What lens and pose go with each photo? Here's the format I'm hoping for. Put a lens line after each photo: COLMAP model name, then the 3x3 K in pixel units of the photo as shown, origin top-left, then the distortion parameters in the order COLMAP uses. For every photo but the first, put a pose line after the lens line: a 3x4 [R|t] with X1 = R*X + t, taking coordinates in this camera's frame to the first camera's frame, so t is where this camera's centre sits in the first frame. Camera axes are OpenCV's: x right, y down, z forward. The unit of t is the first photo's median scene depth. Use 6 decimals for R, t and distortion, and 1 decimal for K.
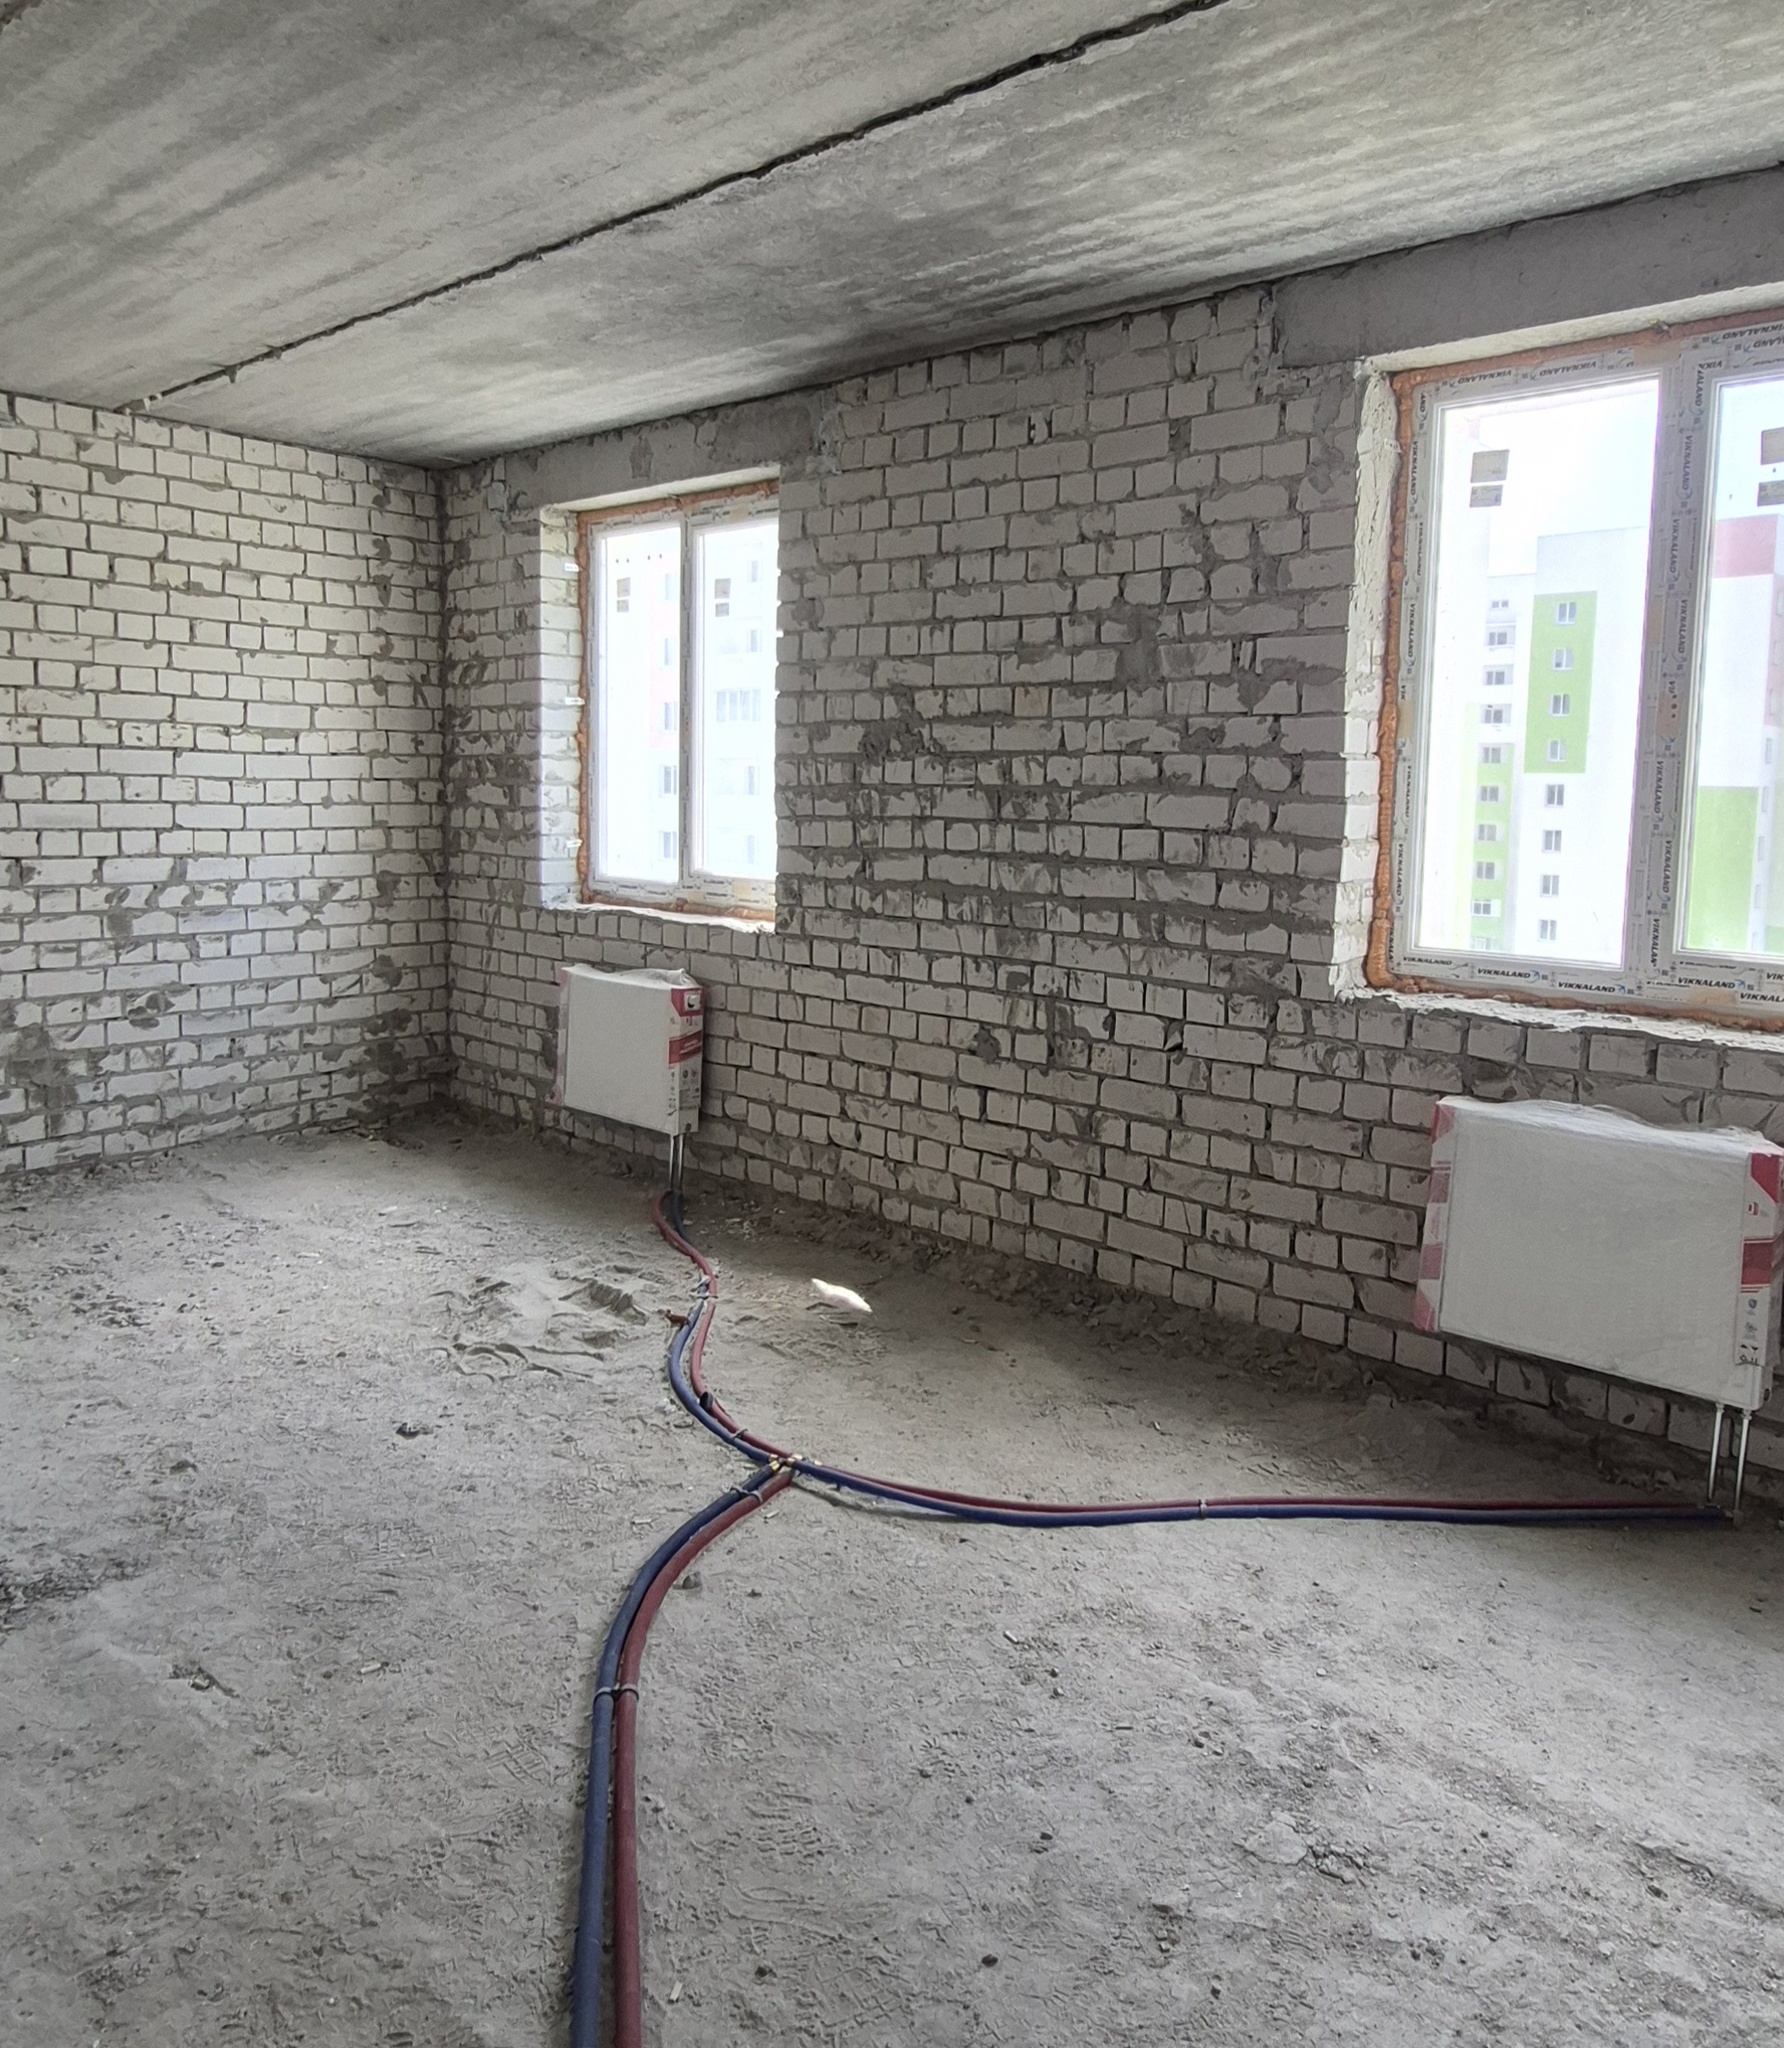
lens RADIAL K [[1512.9, 0, 913.4], [0, 1512.9, 929.7], [0, 0, 1]] dist [-0.001898, 0.012638]
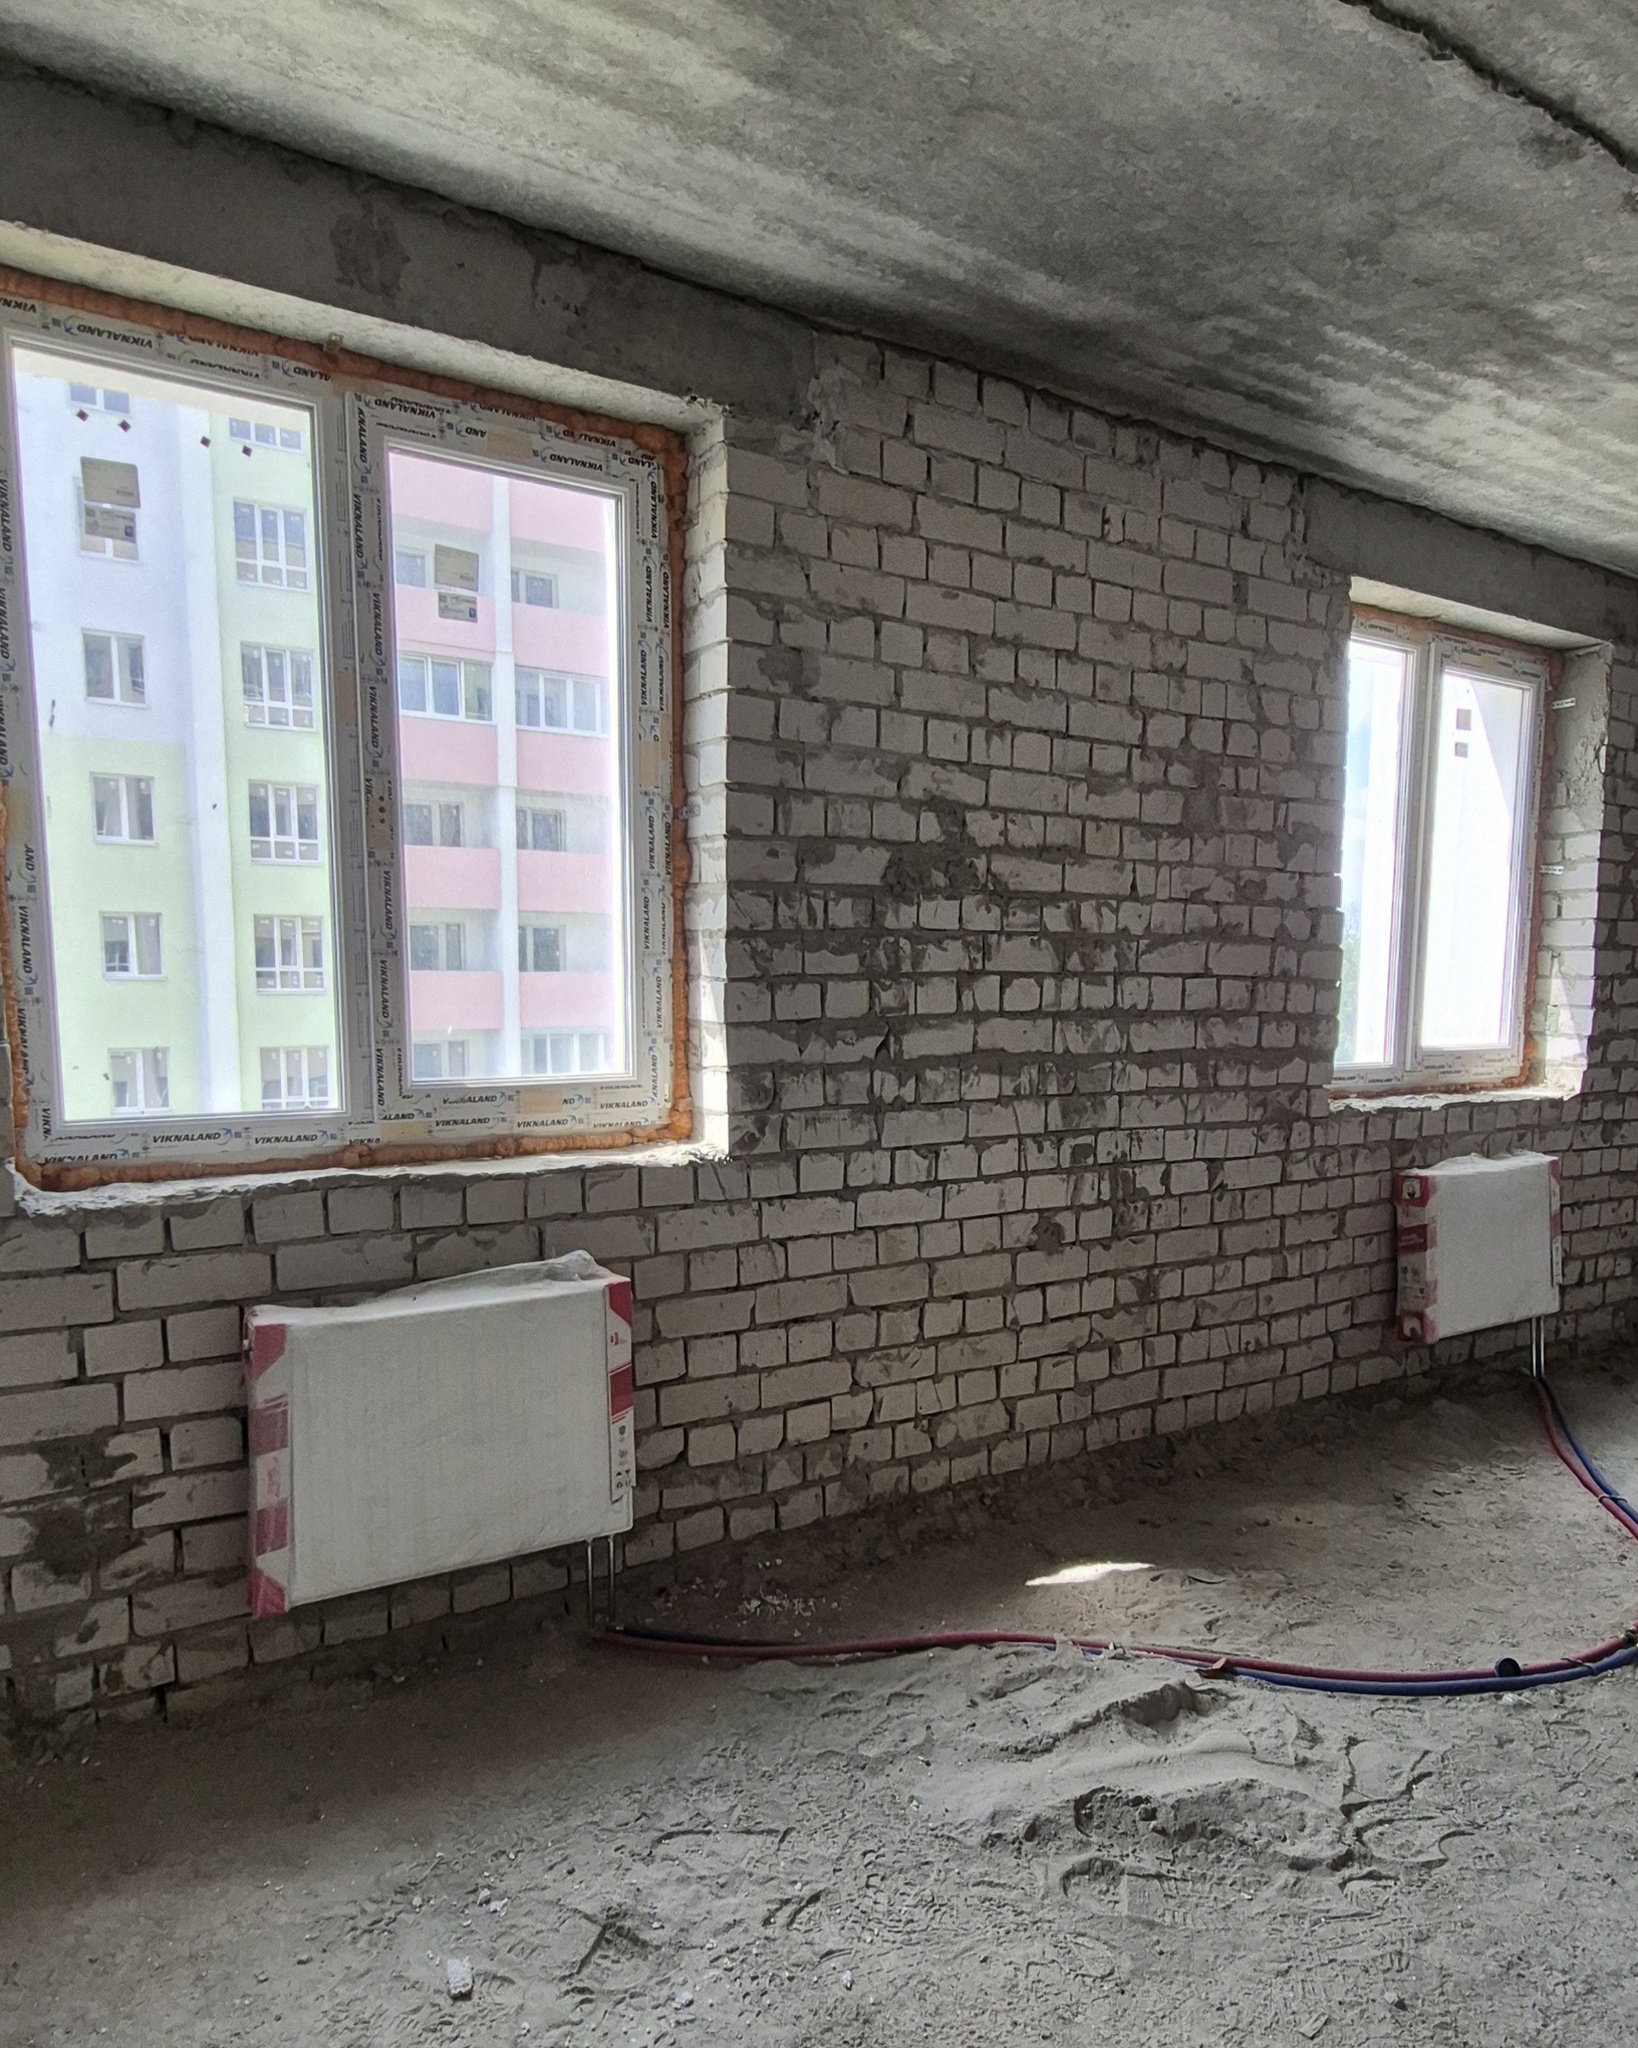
lens RADIAL K [[1410.4, 0, 844.5], [0, 1410.4, 1137.9], [0, 0, 1]] dist [0.006799, 0.014955]
pose [[0.248167, -0.134157, 0.959383, -0.852070], [0.085254, 0.989546, 0.116322, -0.093868], [-0.964958, 0.052924, 0.257010, 1.027612]]
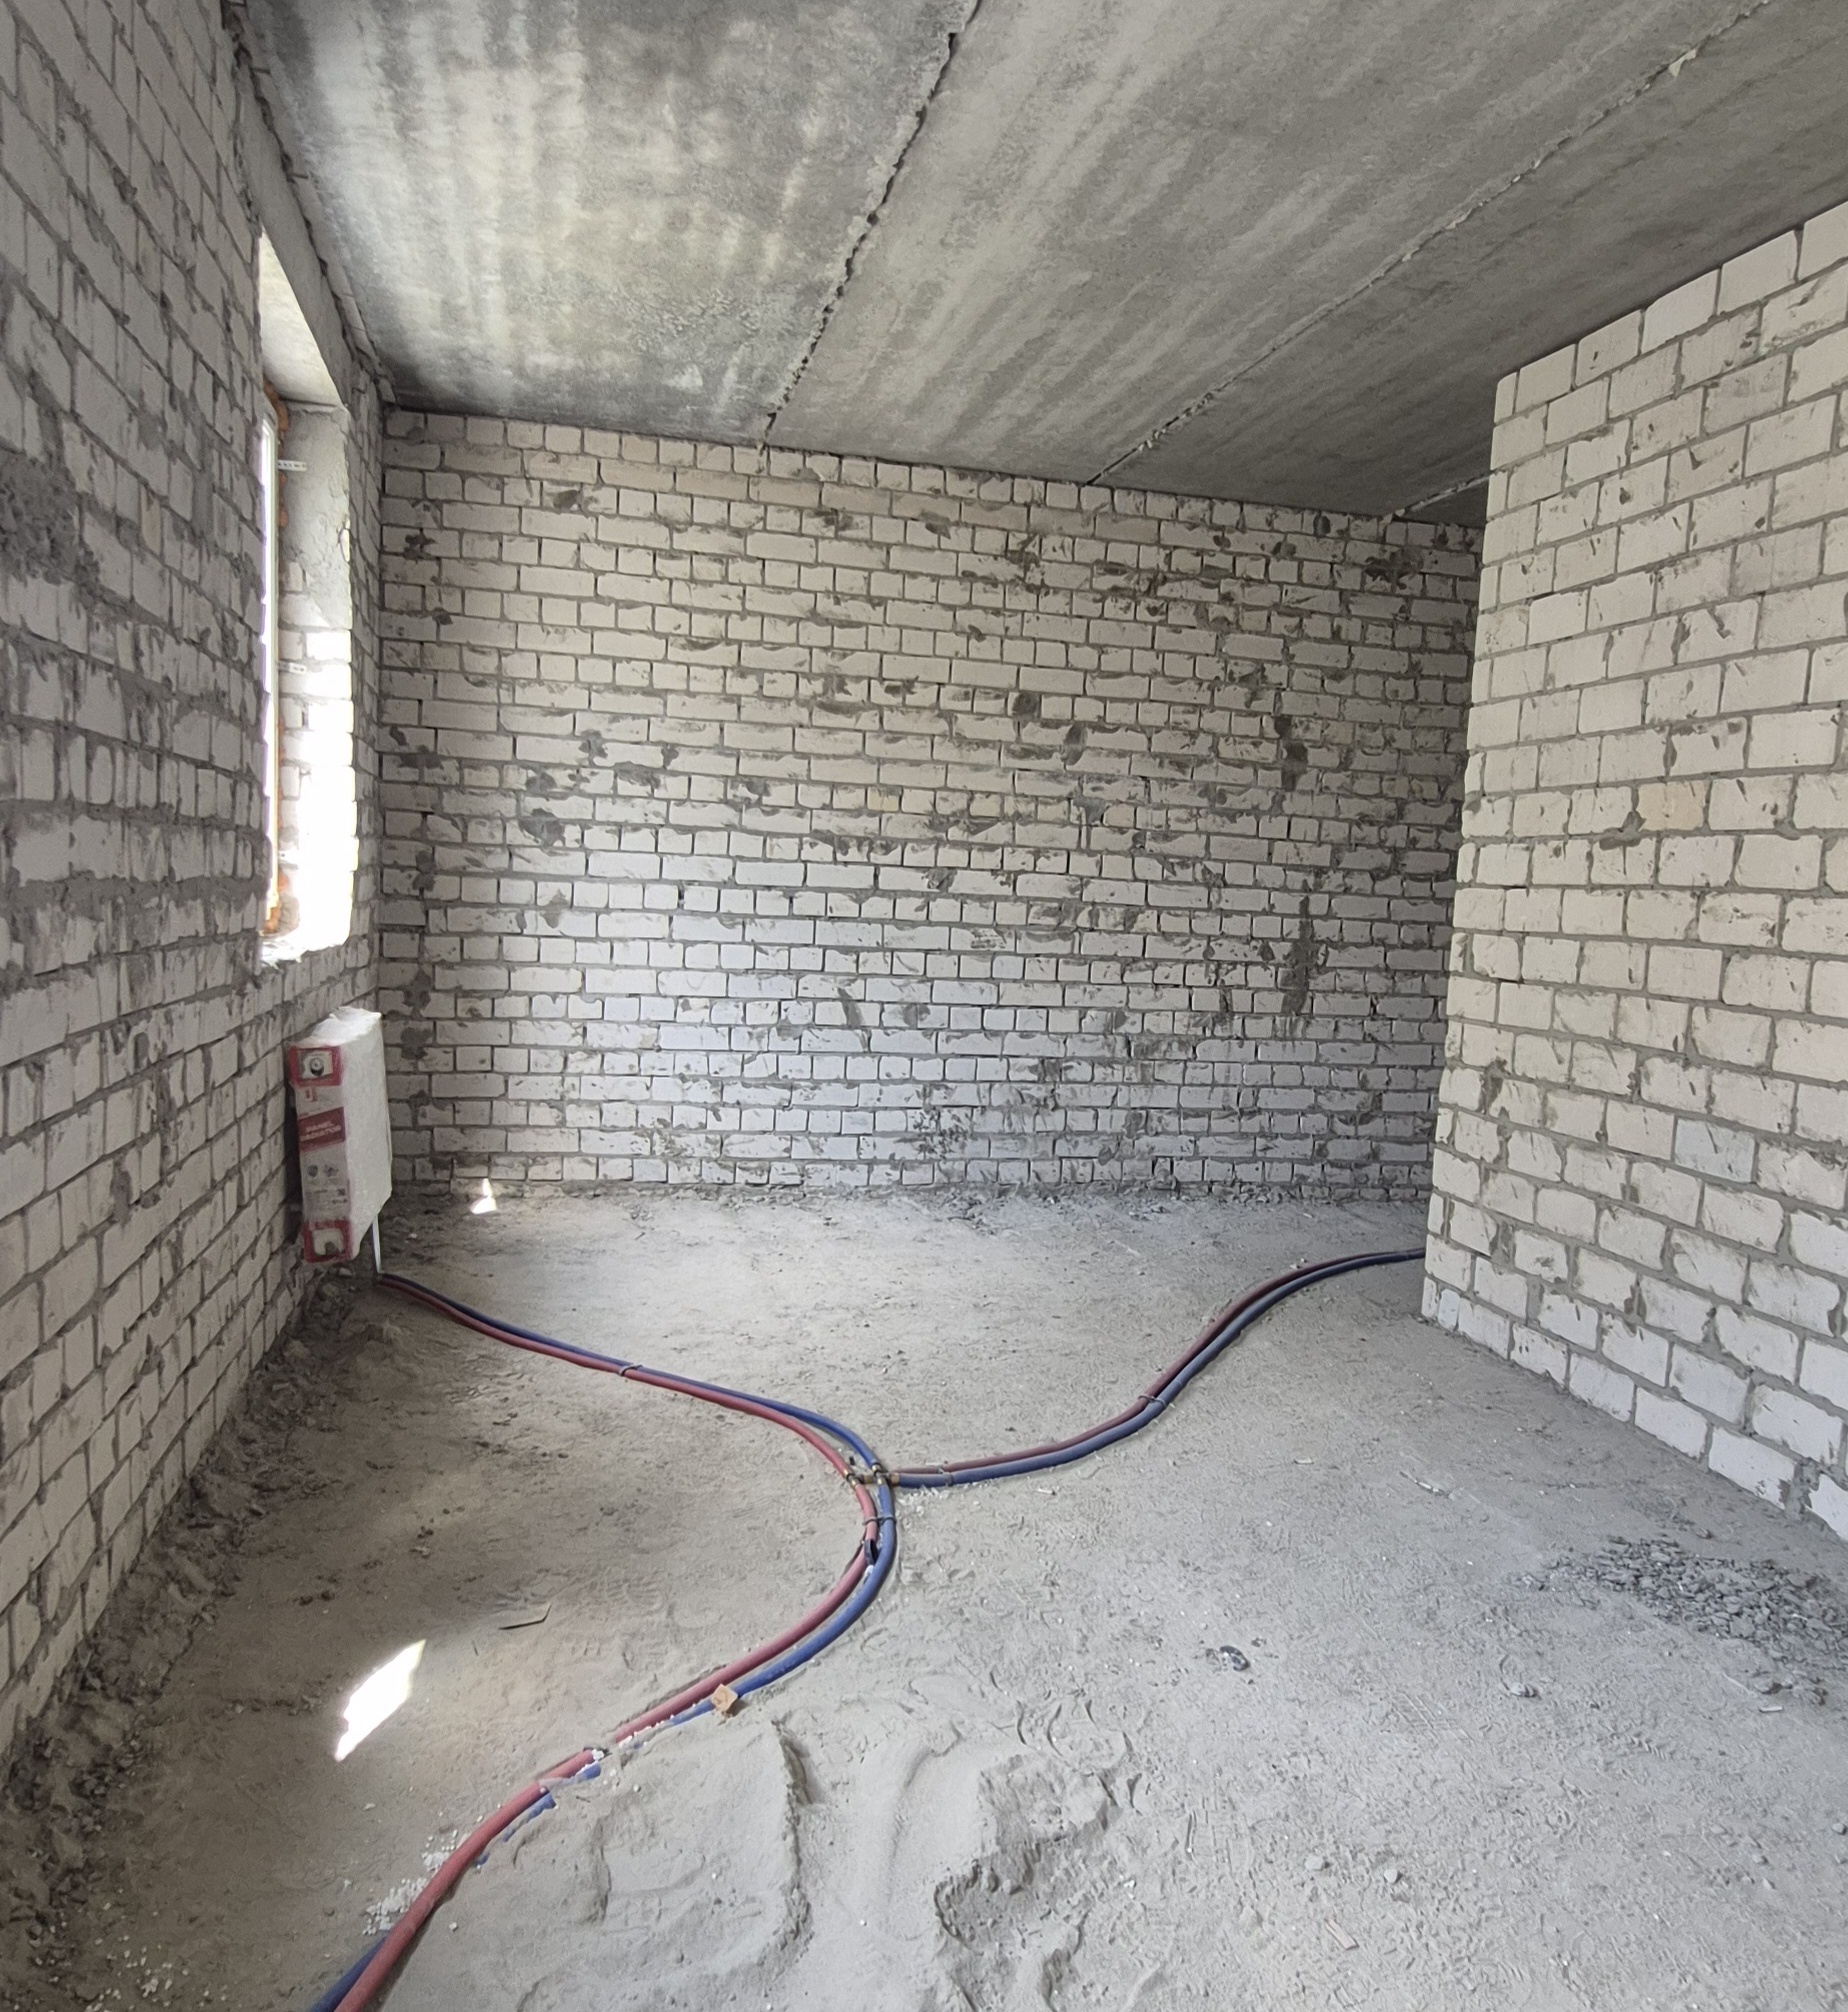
lens RADIAL K [[1571.7, 0, 956.0], [0, 1571.7, 1056.9], [0, 0, 1]] dist [-0.026223, 0.003175]
pose [[-0.827853, -0.125348, 0.546760, -0.521777], [-0.017547, 0.980023, 0.198108, -0.085715], [-0.560670, 0.154410, -0.813515, 1.434198]]
